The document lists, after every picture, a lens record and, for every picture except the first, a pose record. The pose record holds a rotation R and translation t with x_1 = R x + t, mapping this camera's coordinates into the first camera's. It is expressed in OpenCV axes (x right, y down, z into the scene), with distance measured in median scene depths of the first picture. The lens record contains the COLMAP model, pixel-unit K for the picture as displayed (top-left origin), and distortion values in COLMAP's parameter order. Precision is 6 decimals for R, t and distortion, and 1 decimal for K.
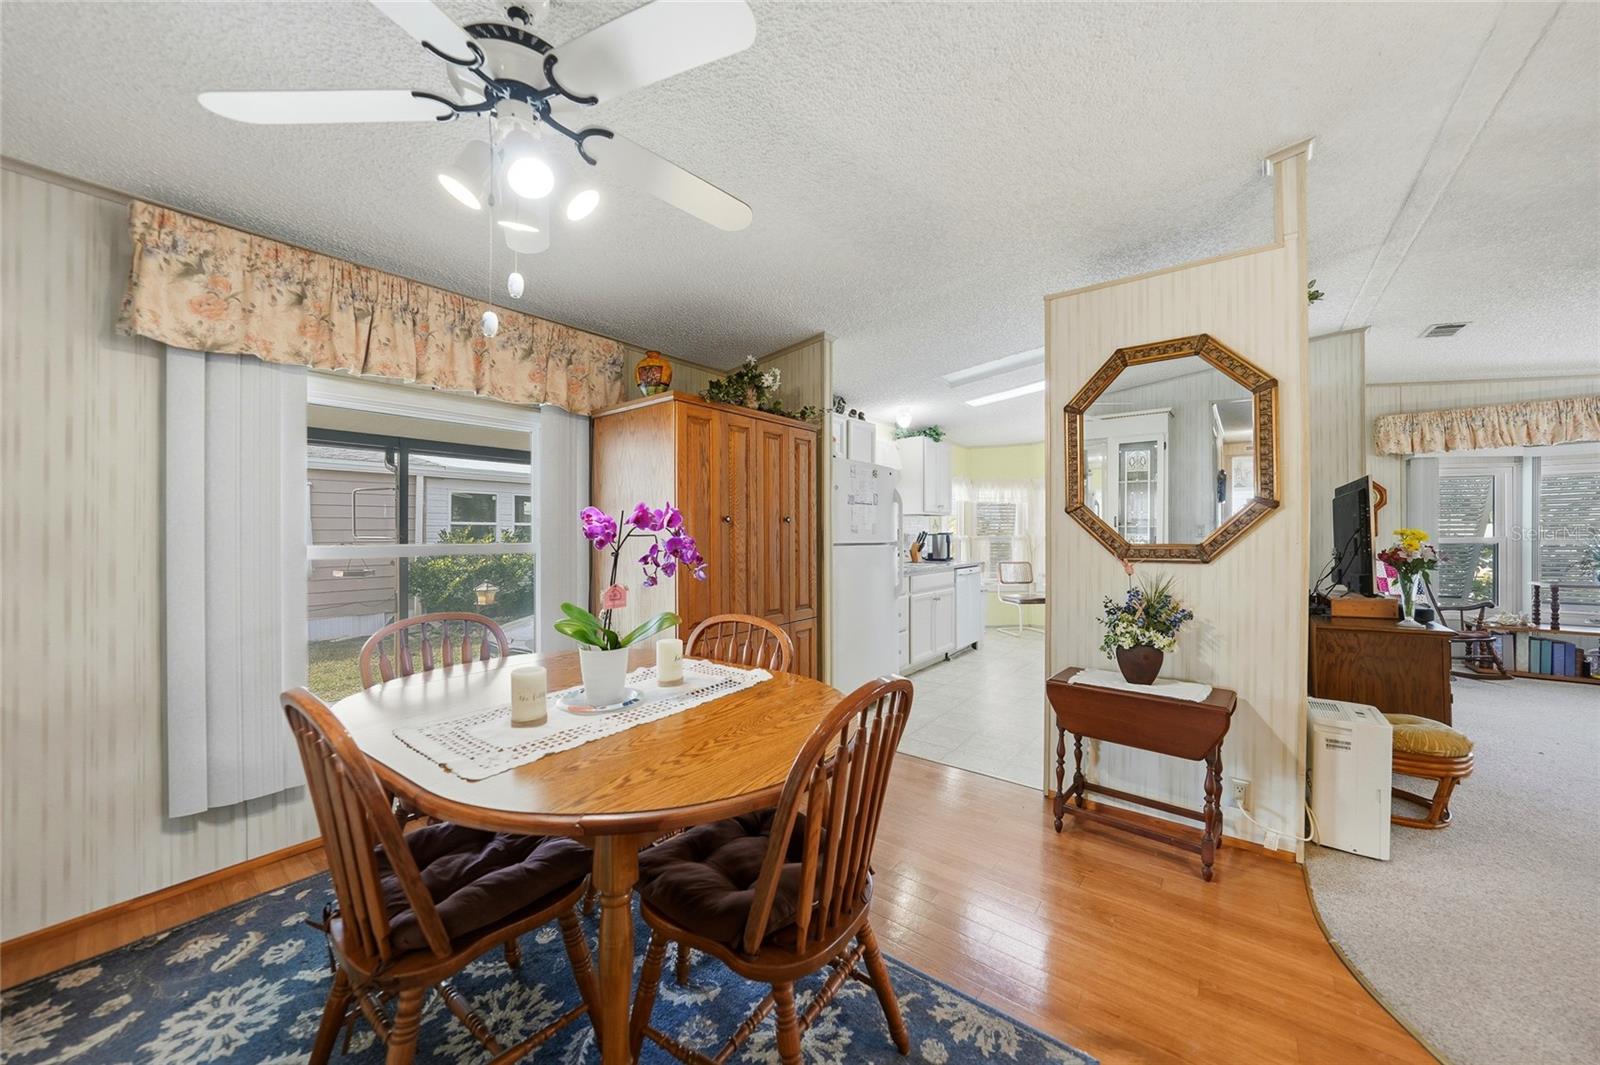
lens RADIAL K [[568.5, 0, 802.8], [0, 568.5, 537.1], [0, 0, 1]] dist [-0.033920, 0.008243]
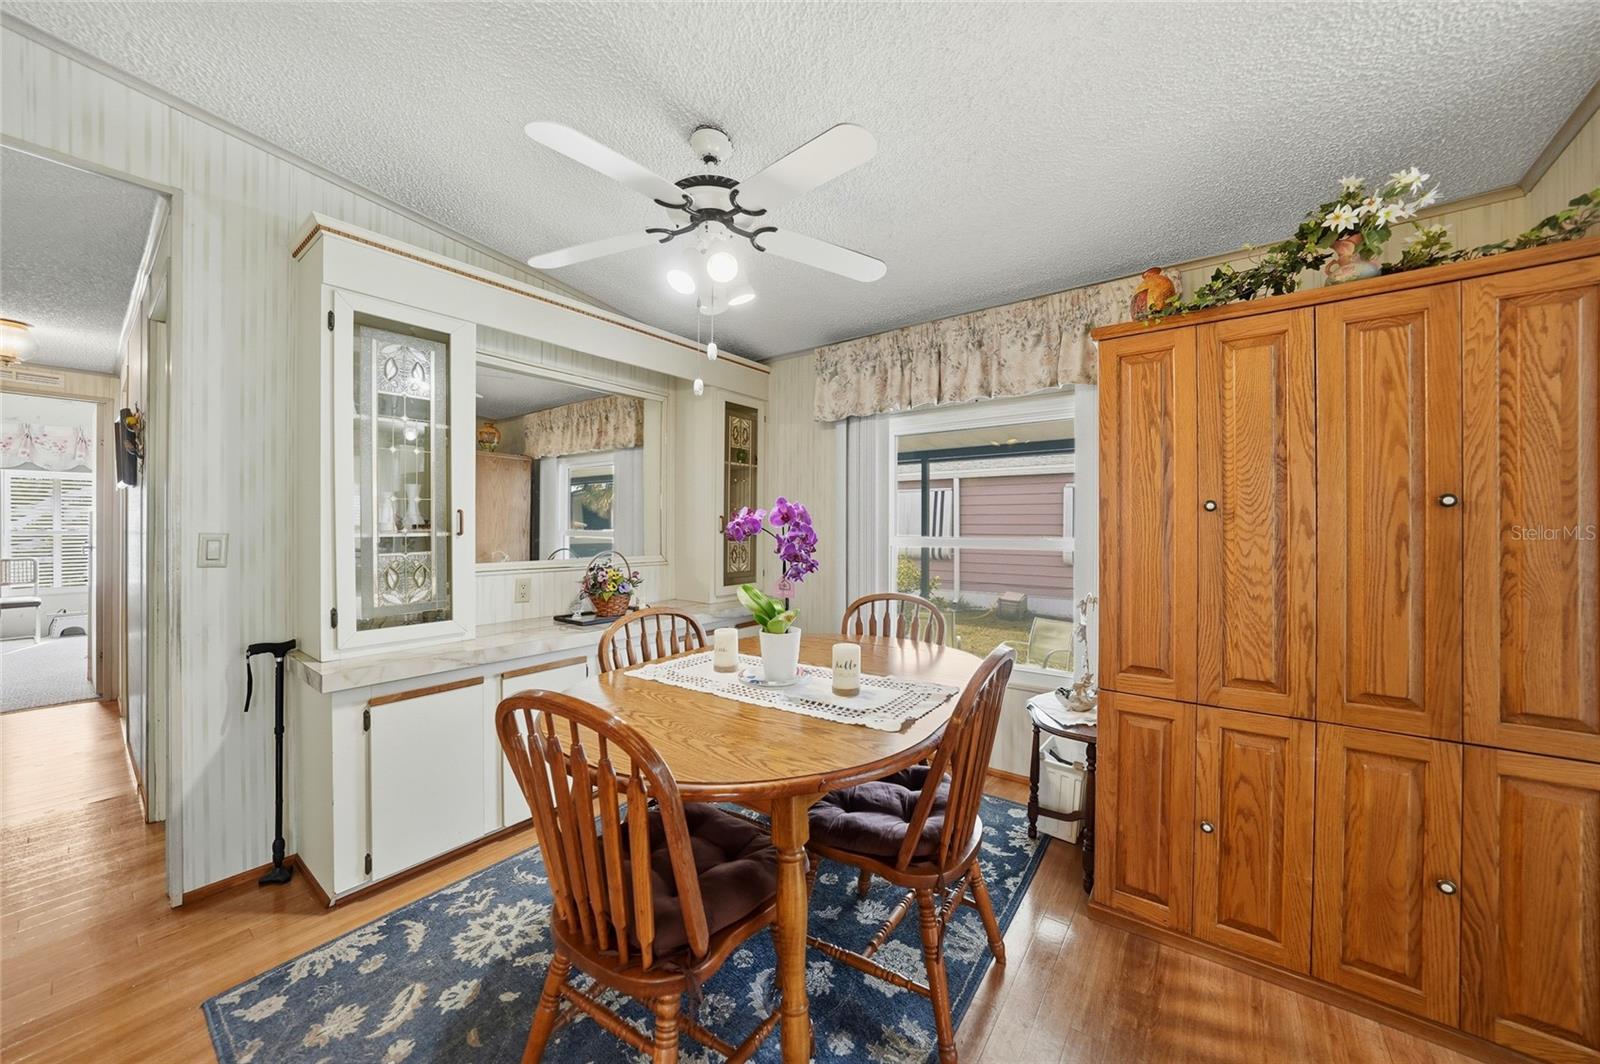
lens RADIAL K [[567.0, 0, 801.6], [0, 567.0, 525.4], [0, 0, 1]] dist [-0.031298, 0.007735]
pose [[0.016221, -0.000248, -0.999868, 0.539176], [-0.009346, 0.999956, -0.000399, -0.009964], [0.999825, 0.009351, 0.016218, 0.713641]]
